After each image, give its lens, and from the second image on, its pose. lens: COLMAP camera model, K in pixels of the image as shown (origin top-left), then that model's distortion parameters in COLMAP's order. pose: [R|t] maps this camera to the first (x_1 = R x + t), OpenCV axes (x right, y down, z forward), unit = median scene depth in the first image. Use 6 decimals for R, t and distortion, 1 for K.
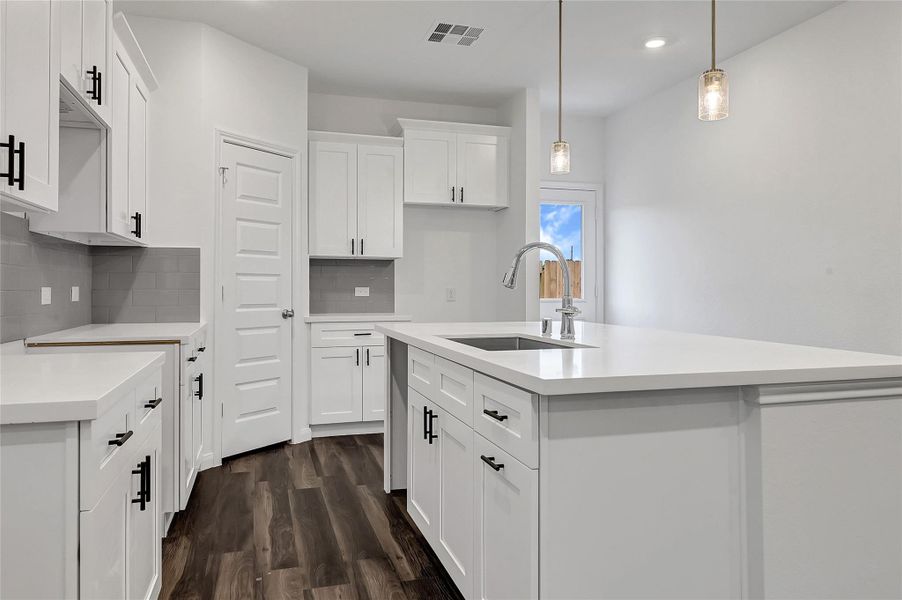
lens RADIAL K [[636.8, 0, 465.4], [0, 636.8, 289.7], [0, 0, 1]] dist [-0.004530, 0.000069]
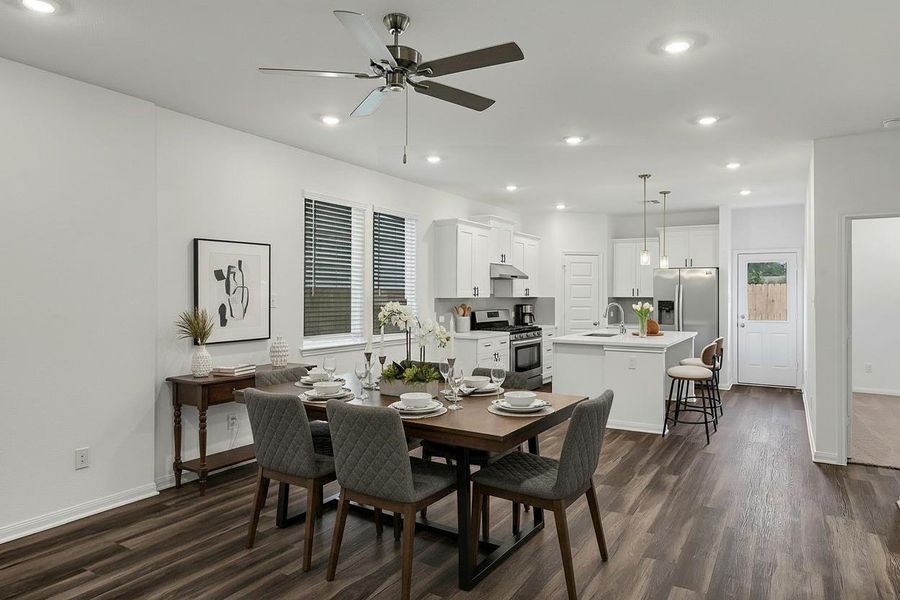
lens RADIAL K [[557.2, 0, 451.2], [0, 557.2, 298.6], [0, 0, 1]] dist [0.004080, -0.008442]
pose [[0.673133, 0.007206, -0.739487, 0.948392], [-0.005631, 0.999973, 0.004618, -0.062691], [0.739500, 0.001056, 0.673155, -0.832828]]
